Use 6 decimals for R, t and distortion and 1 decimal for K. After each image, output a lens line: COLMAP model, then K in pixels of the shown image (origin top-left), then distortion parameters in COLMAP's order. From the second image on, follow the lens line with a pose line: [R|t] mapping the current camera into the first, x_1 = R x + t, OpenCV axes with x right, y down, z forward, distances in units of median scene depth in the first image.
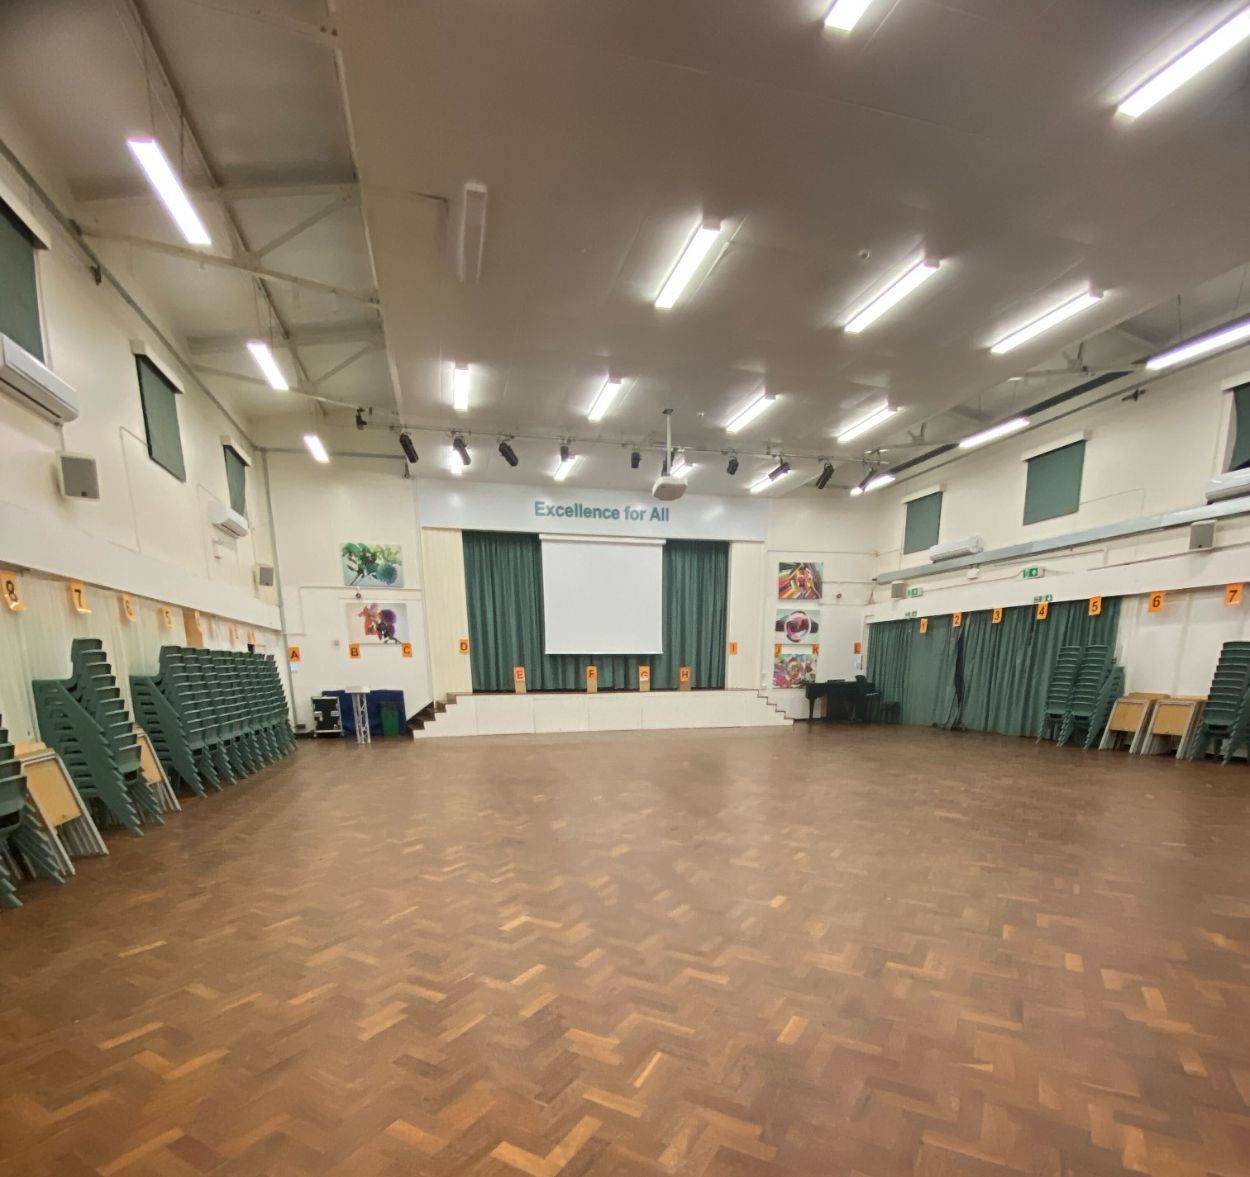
lens RADIAL K [[670.0, 0, 629.5], [0, 670.0, 820.8], [0, 0, 1]] dist [0.001455, -0.008438]
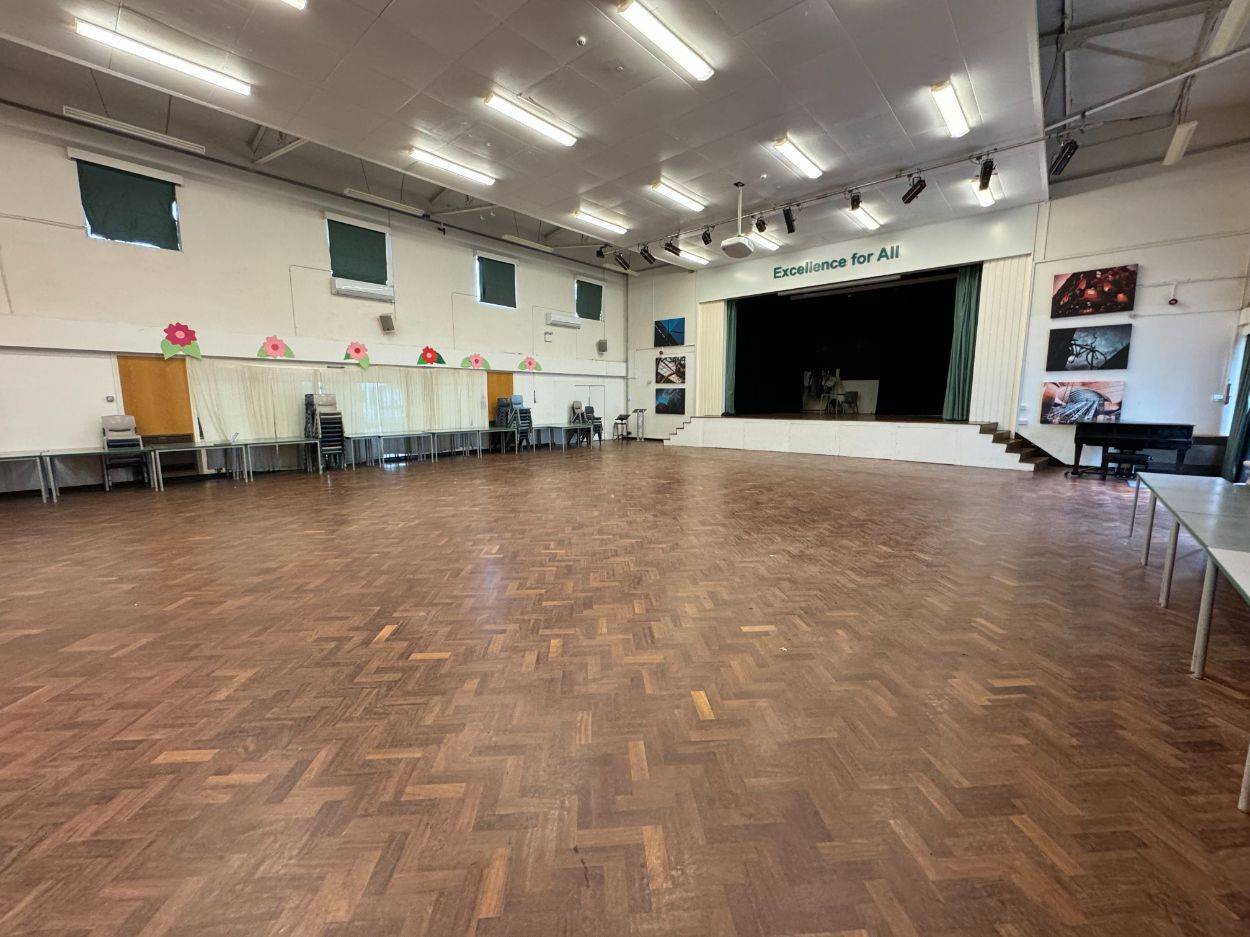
lens RADIAL K [[495.3, 0, 627.0], [0, 495.3, 466.7], [0, 0, 1]] dist [-0.004134, 0.001050]
pose [[0.559546, 0.122270, -0.819731, 0.534136], [-0.185964, 0.982361, 0.019589, -0.082929], [0.807667, 0.141479, 0.572414, 0.316530]]
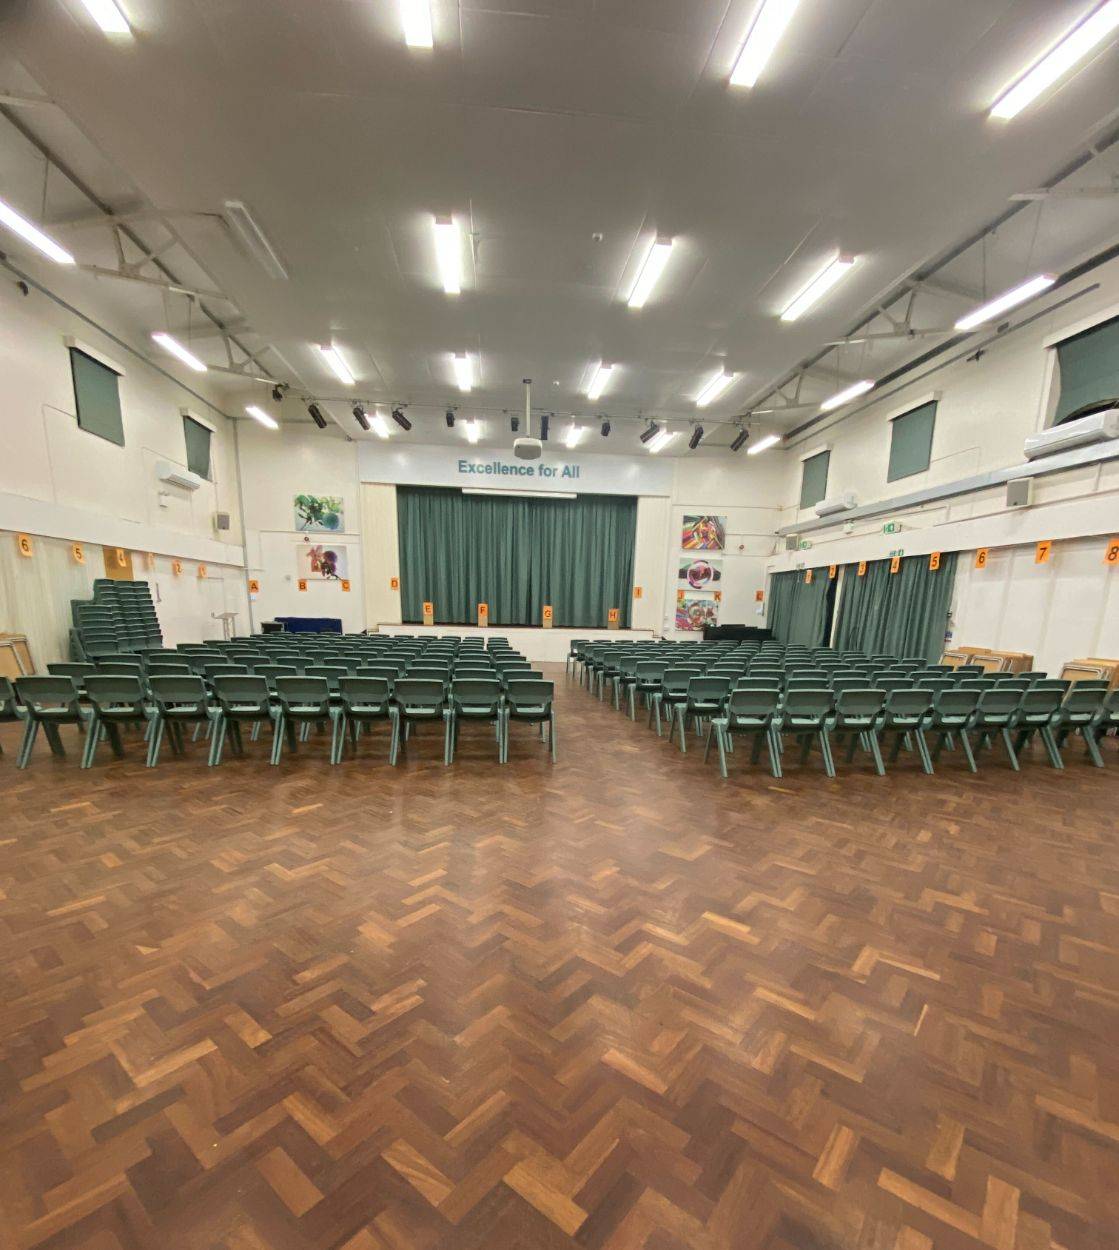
lens RADIAL K [[599.4, 0, 562.0], [0, 599.4, 739.3], [0, 0, 1]] dist [-0.003879, -0.004692]
pose [[0.987341, 0.065918, -0.144267, 0.226619], [-0.067126, 0.997738, -0.003516, -0.004882], [0.143709, 0.013156, 0.989533, 0.010123]]
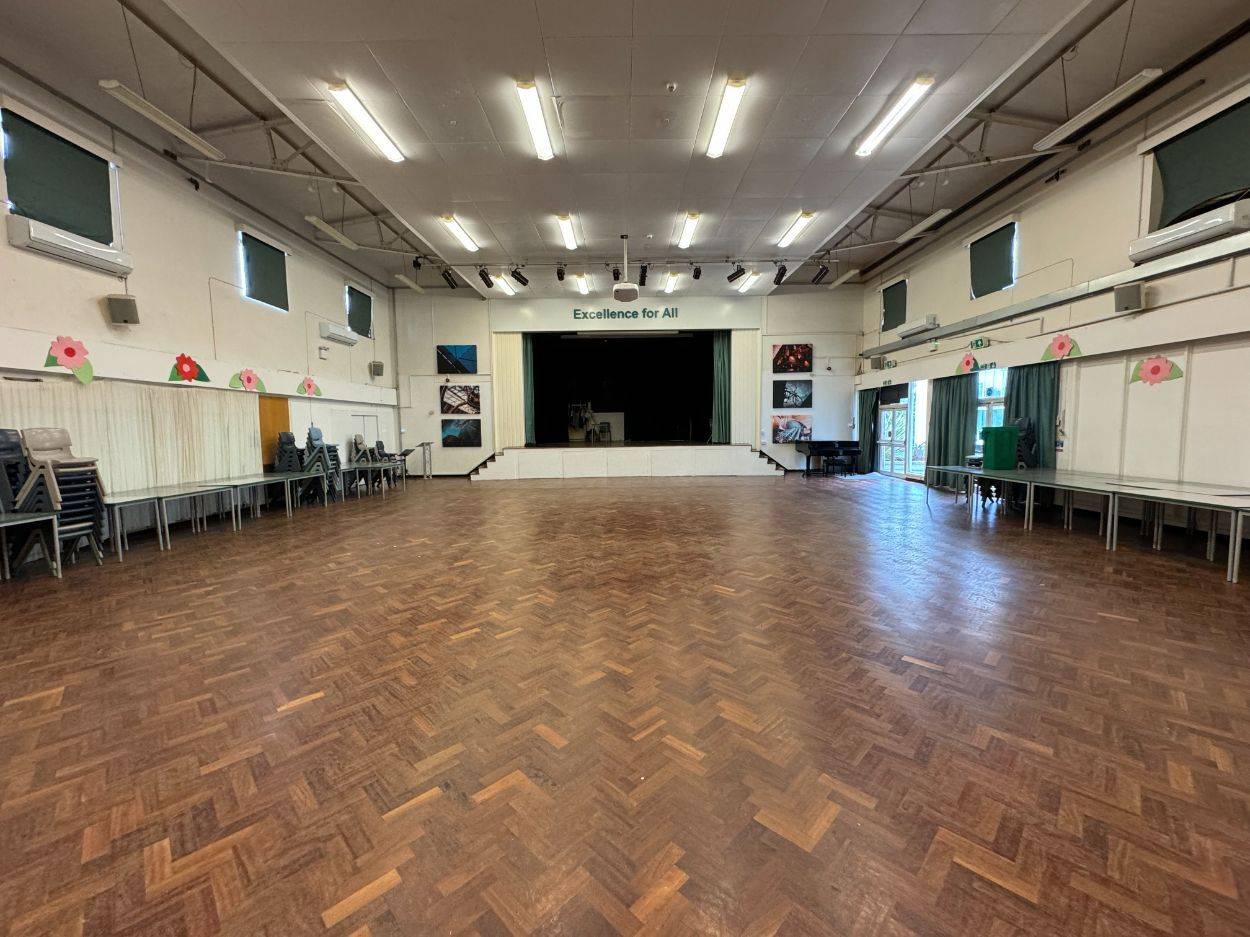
lens RADIAL K [[495.3, 0, 625.8], [0, 495.3, 465.6], [0, 0, 1]] dist [-0.004134, 0.001050]
pose [[0.966844, 0.017386, -0.254774, 0.232970], [-0.052819, 0.989721, -0.132902, -0.036627], [0.249844, 0.141952, 0.957824, 0.114048]]
